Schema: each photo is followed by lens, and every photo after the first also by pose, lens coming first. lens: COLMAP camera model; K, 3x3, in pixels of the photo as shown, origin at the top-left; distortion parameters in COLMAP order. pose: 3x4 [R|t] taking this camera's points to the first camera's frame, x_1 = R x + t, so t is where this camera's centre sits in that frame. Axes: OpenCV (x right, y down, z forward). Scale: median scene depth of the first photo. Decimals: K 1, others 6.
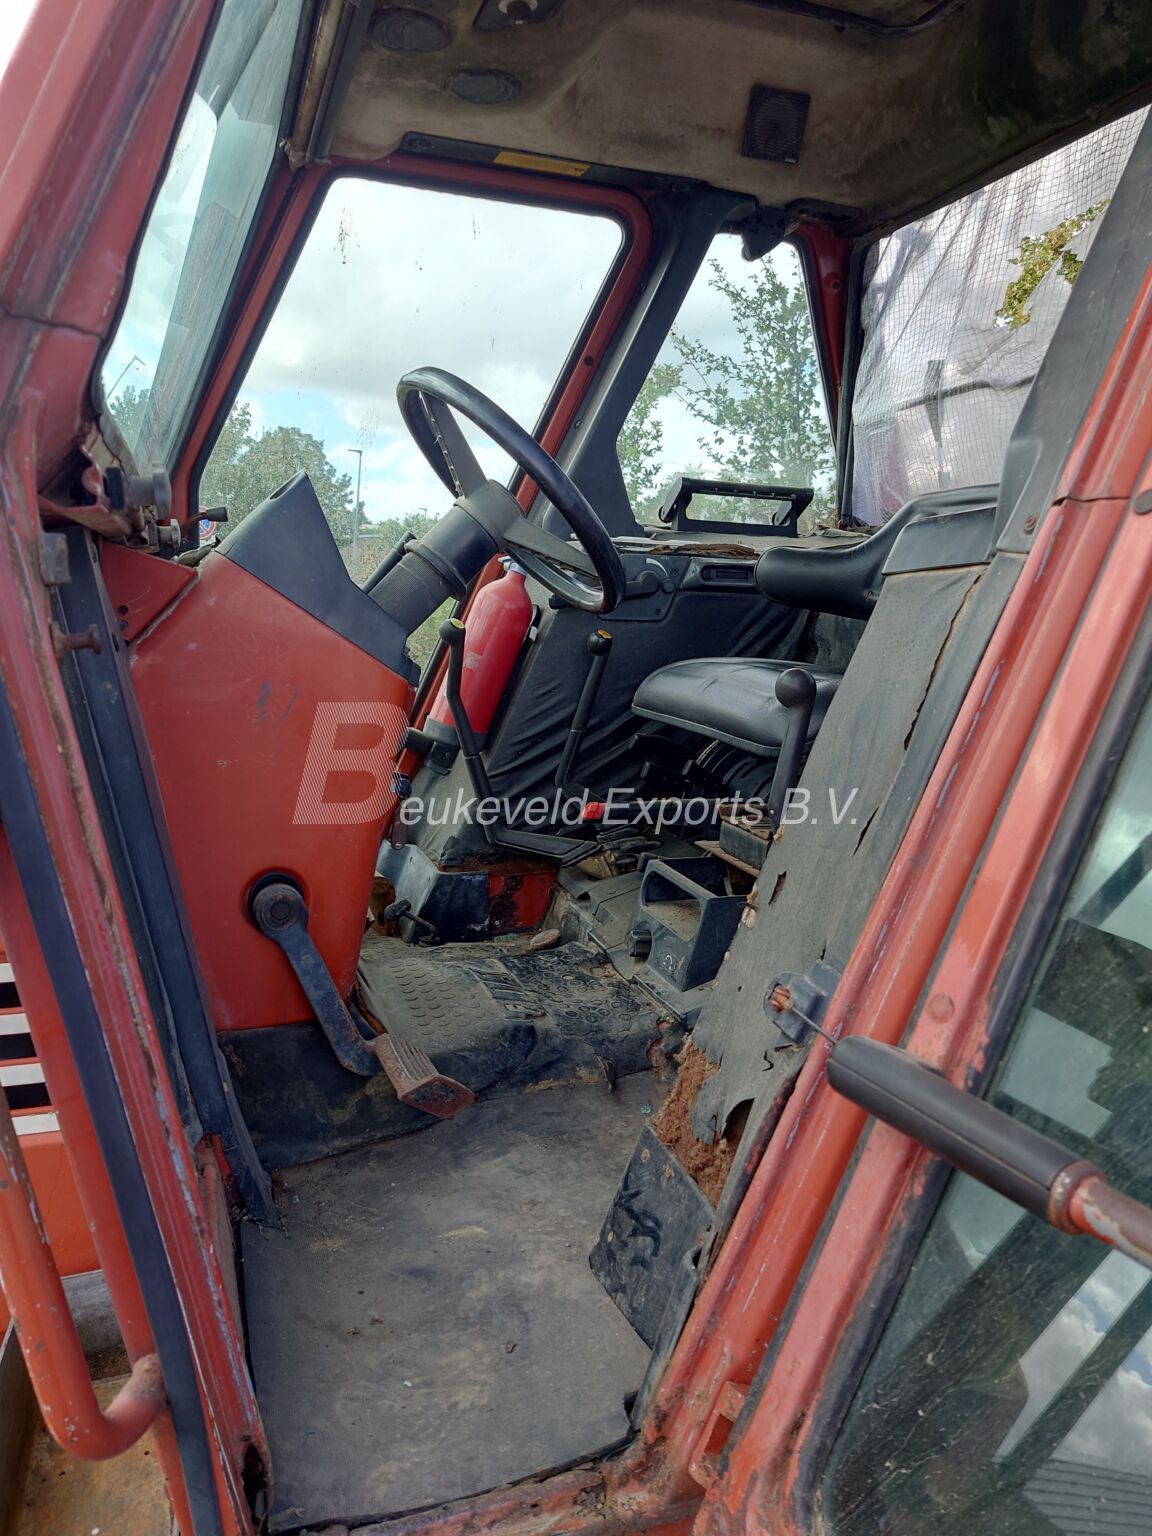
lens RADIAL K [[1119.4, 0, 576.0], [0, 1119.4, 768.0], [0, 0, 1]] dist [0.001142, 0.006983]
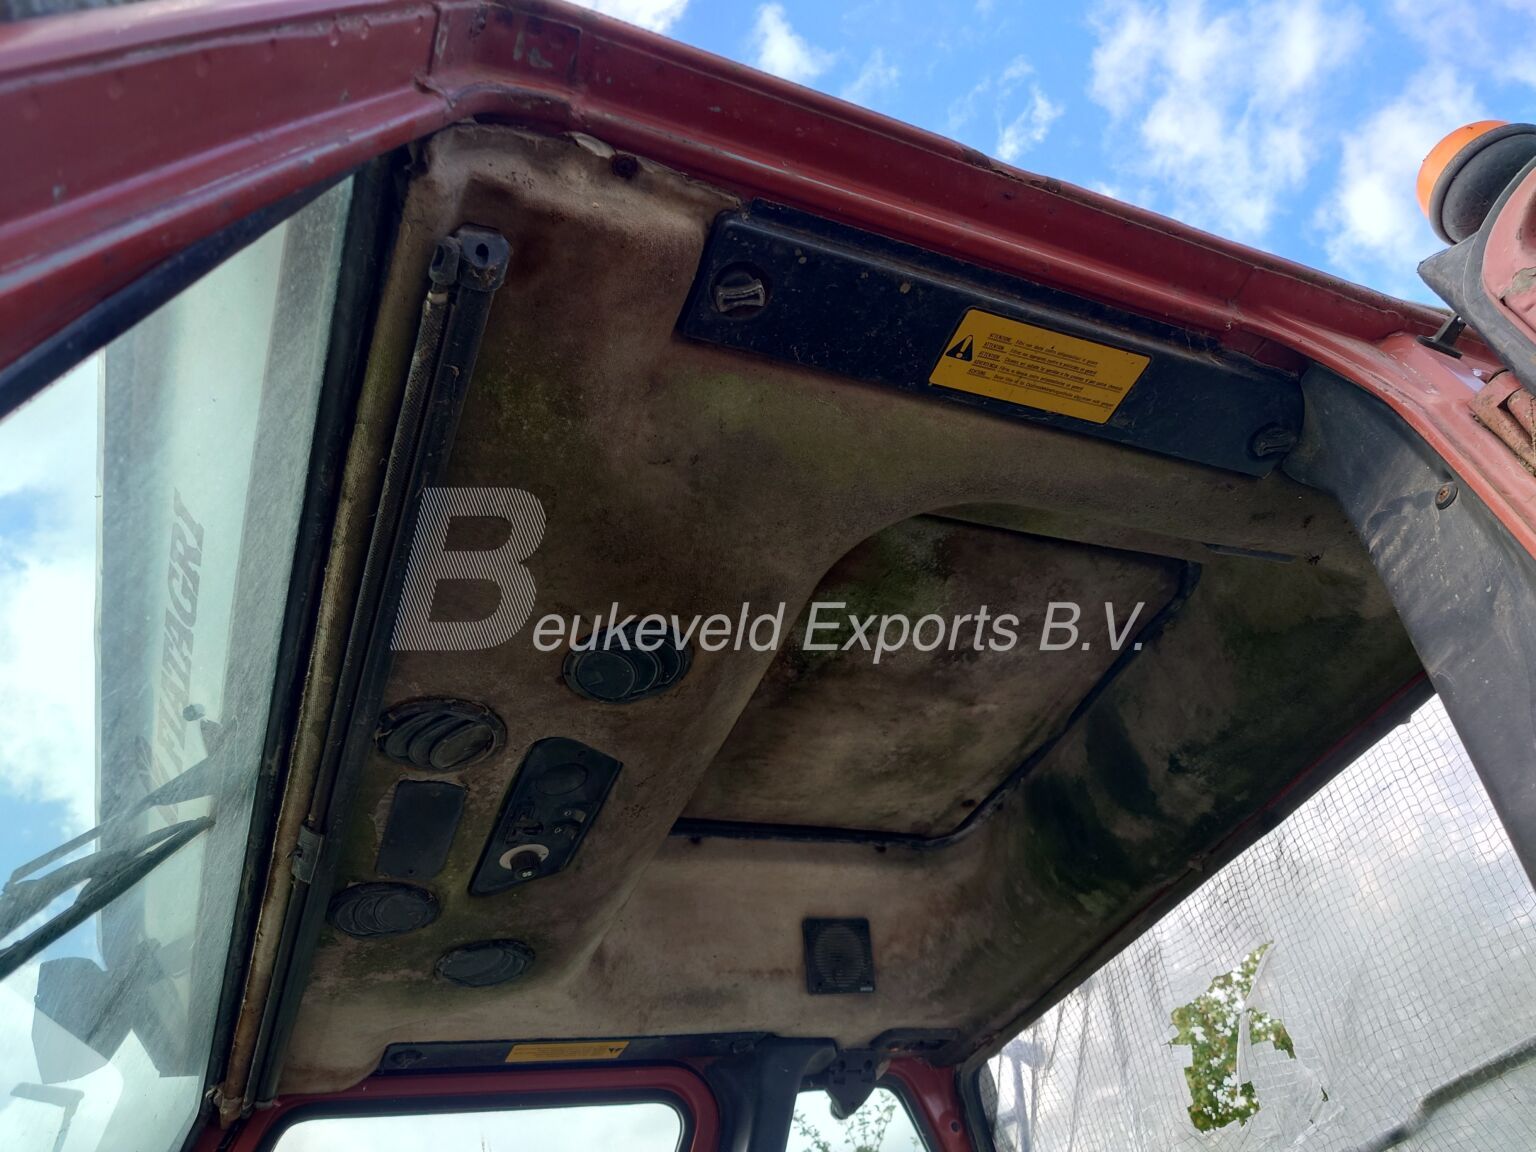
lens RADIAL K [[1119.4, 0, 770.3], [0, 1119.4, 588.2], [0, 0, 1]] dist [0.001142, 0.006983]
pose [[0.971725, -0.113981, 0.206782, -0.018202], [0.232892, 0.606902, -0.759889, -0.107613], [-0.038883, 0.786561, 0.616287, 0.259000]]
